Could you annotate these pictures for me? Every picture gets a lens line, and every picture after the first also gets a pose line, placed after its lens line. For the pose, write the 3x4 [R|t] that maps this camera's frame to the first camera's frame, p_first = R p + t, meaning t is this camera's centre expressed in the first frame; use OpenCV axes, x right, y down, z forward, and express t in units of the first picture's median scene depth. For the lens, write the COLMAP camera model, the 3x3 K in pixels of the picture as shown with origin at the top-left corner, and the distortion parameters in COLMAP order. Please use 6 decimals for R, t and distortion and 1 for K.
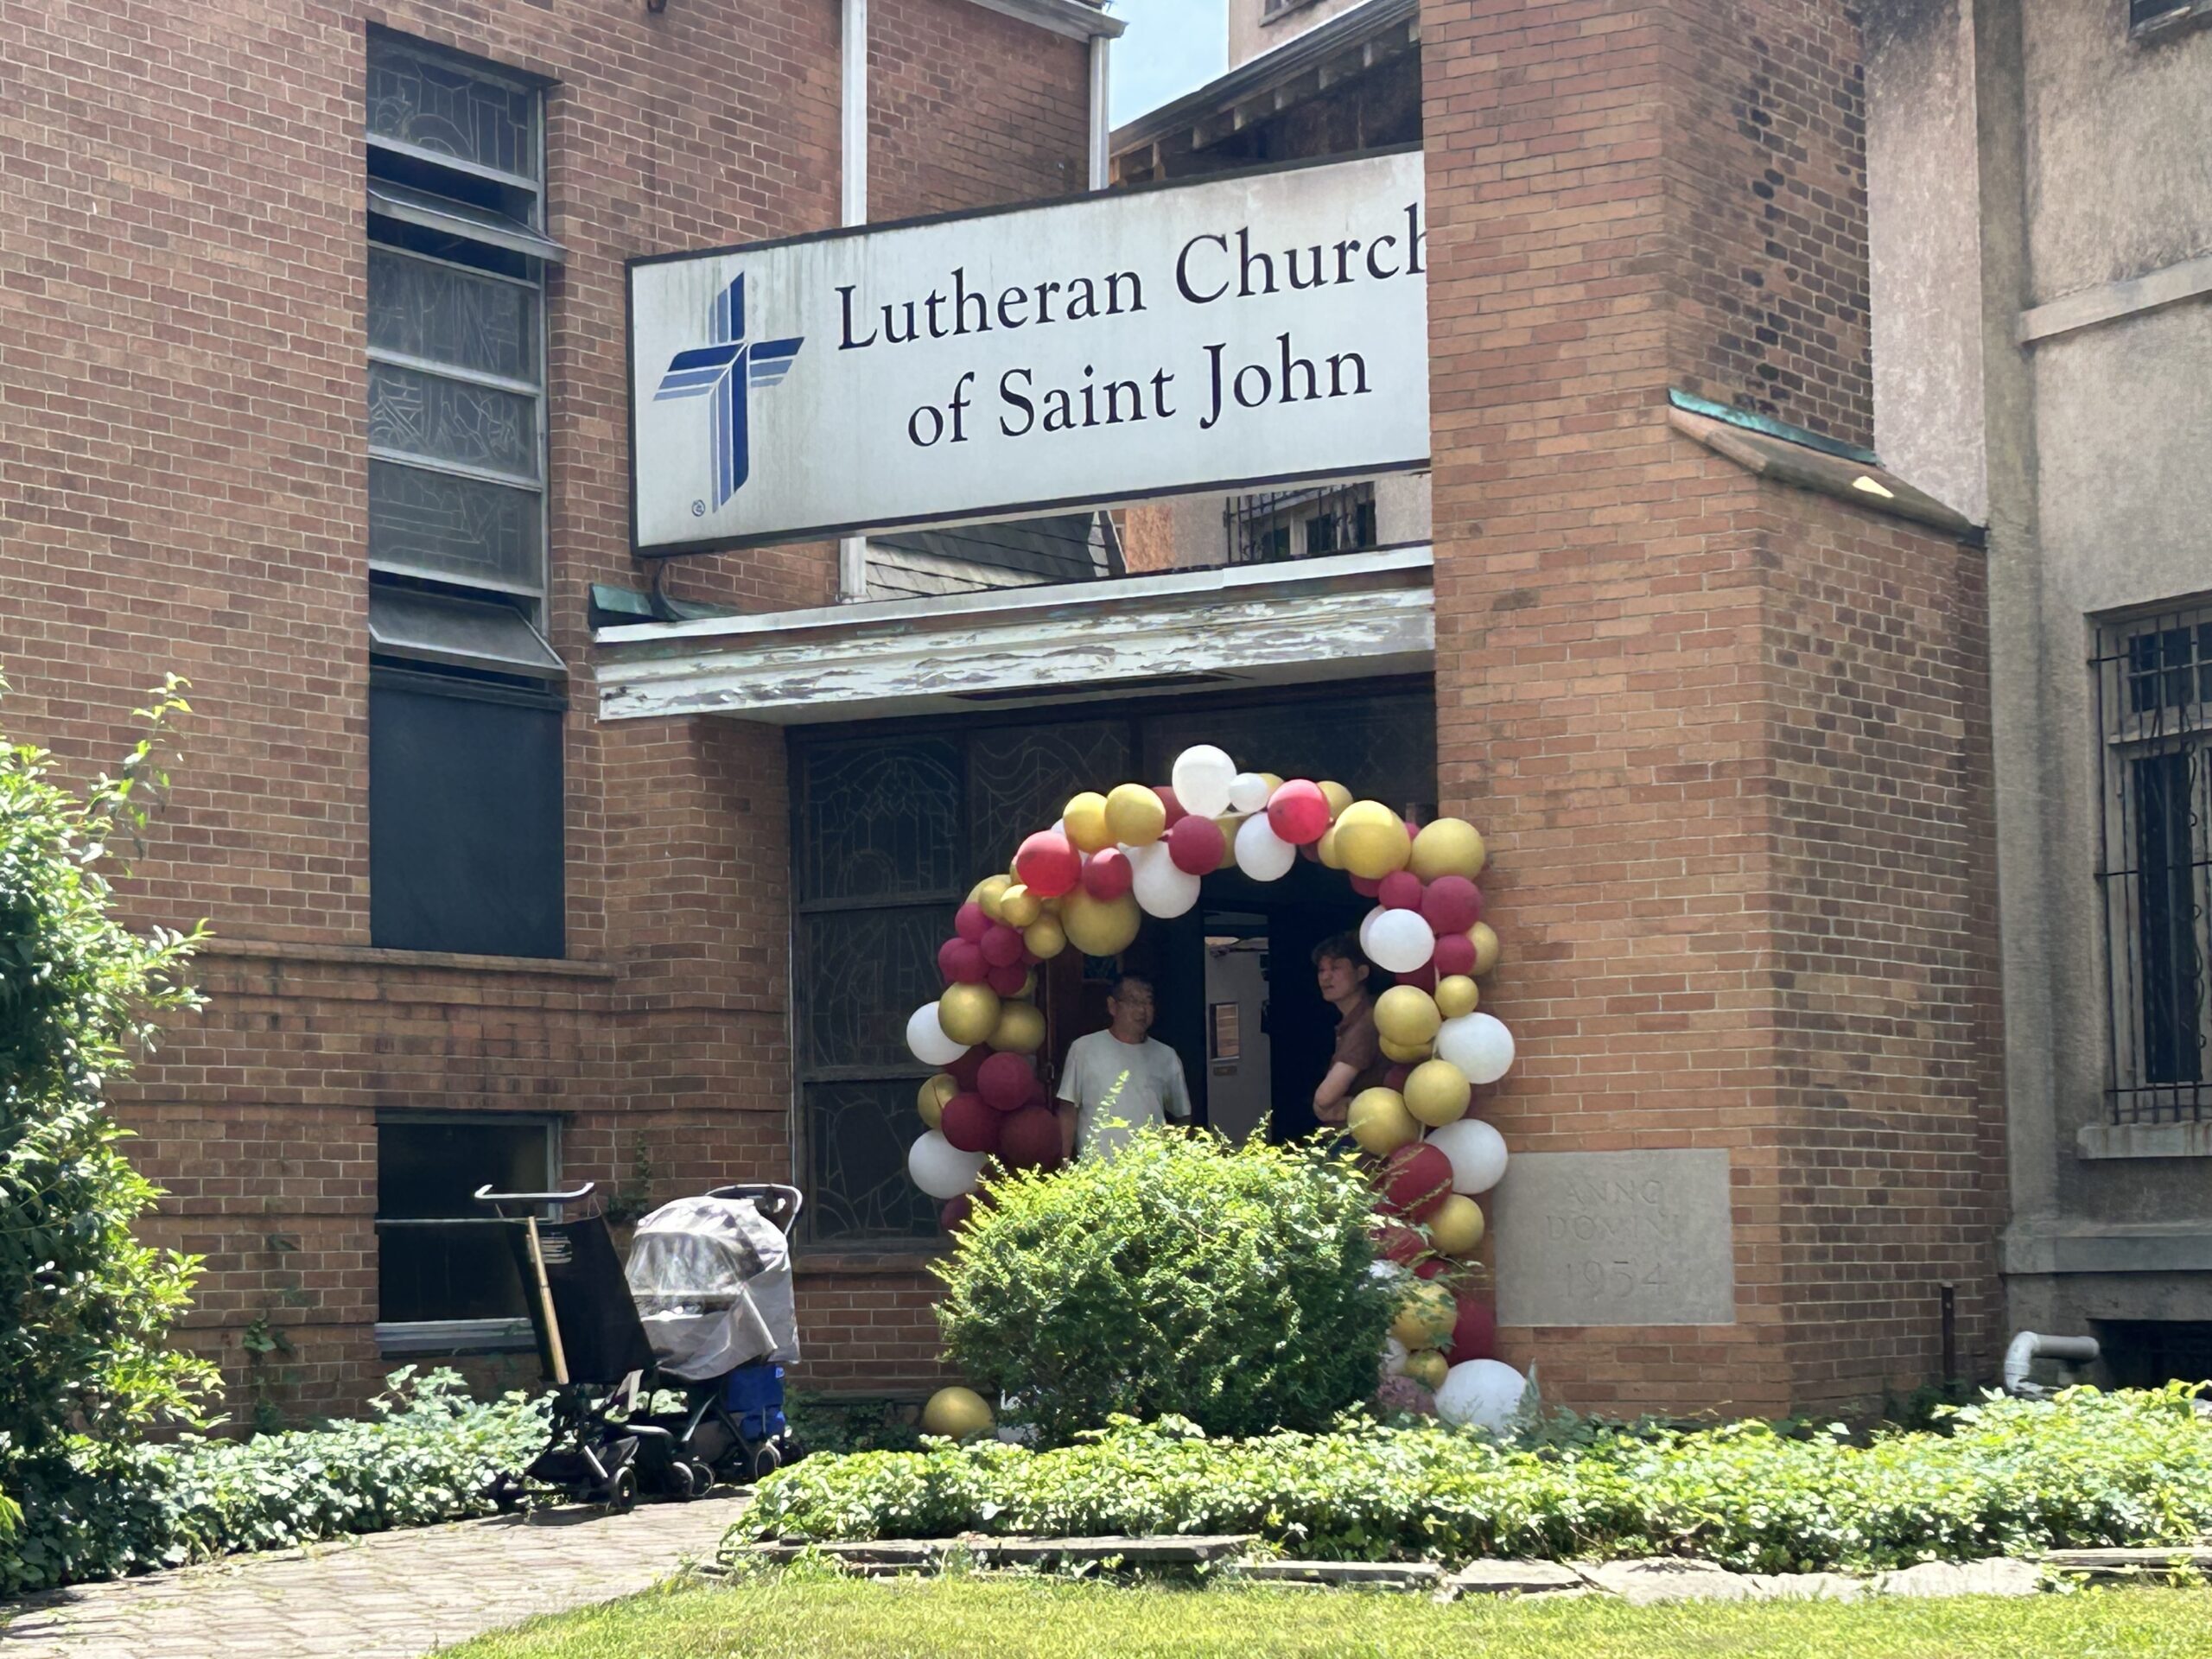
lens RADIAL K [[5081.0, 0, 1104.3], [0, 5081.0, 826.9], [0, 0, 1]] dist [0.251663, 0.000000]
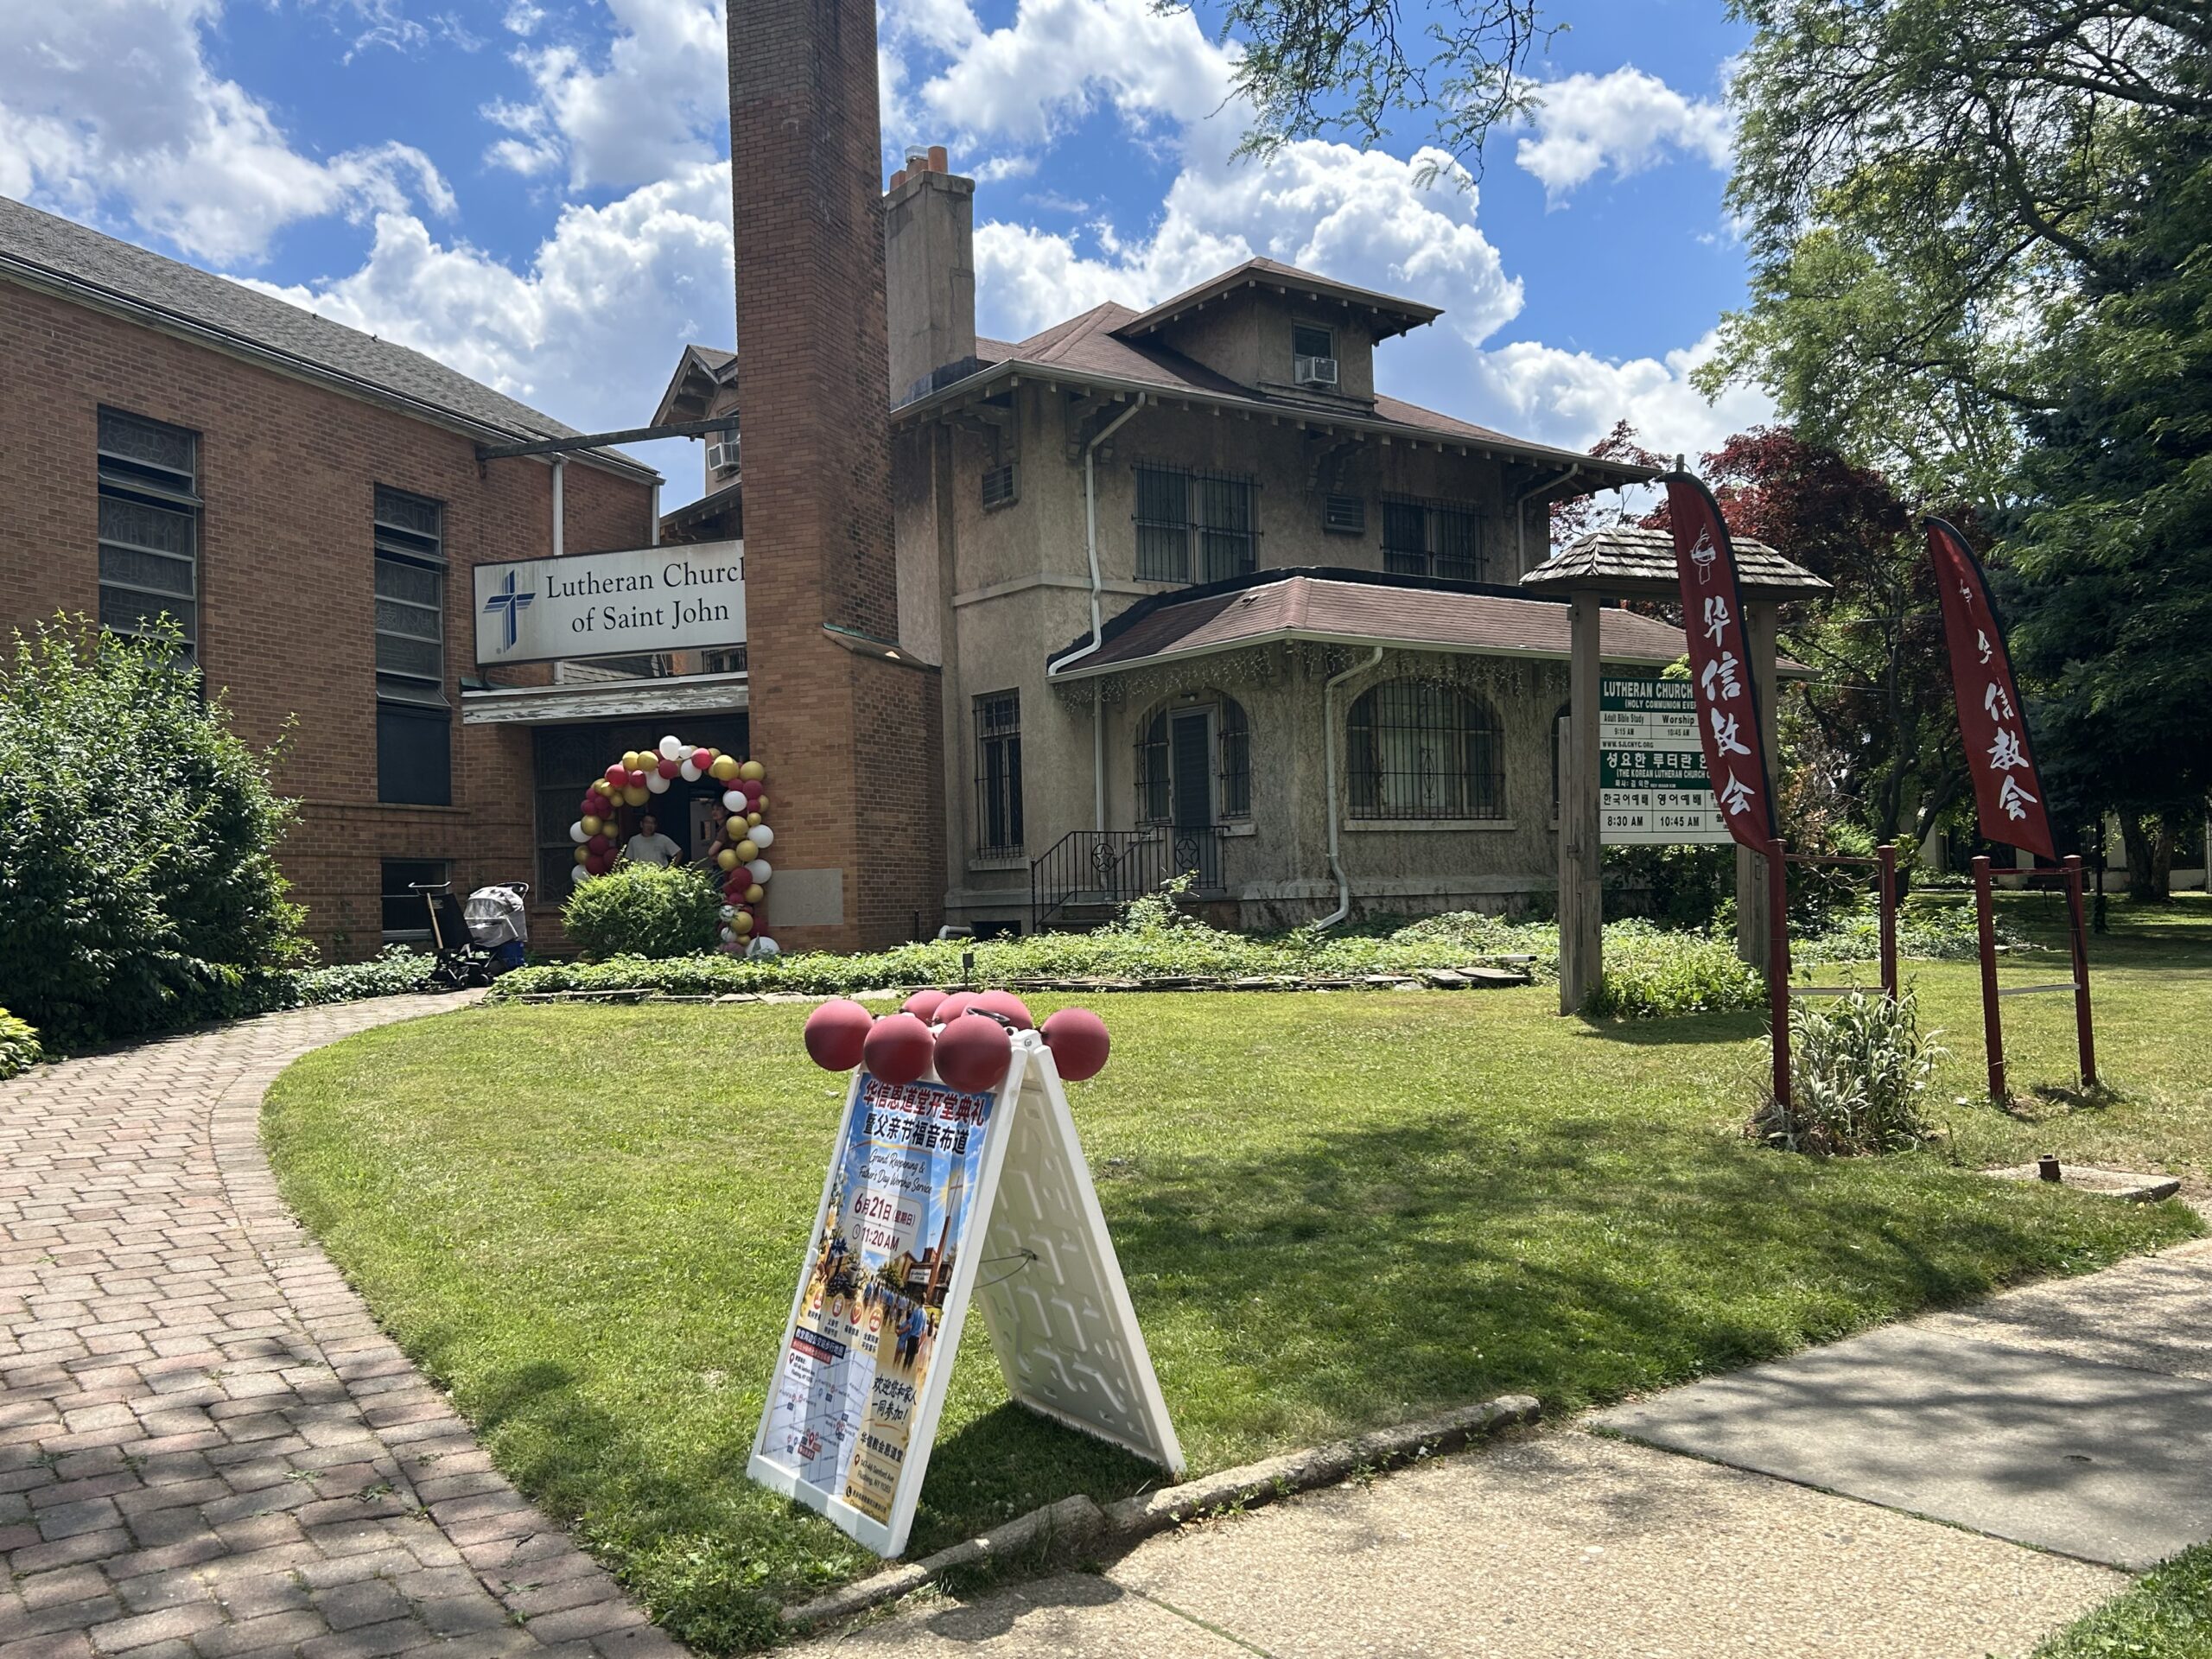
lens RADIAL K [[1843.0, 0, 1116.6], [0, 1843.0, 846.6], [0, 0, 1]] dist [0.039554, -0.027269]
pose [[0.976674, -0.003656, 0.214695, 0.043225], [-0.006861, 0.998813, 0.048220, -0.005300], [-0.214616, -0.048568, 0.975490, -0.128252]]
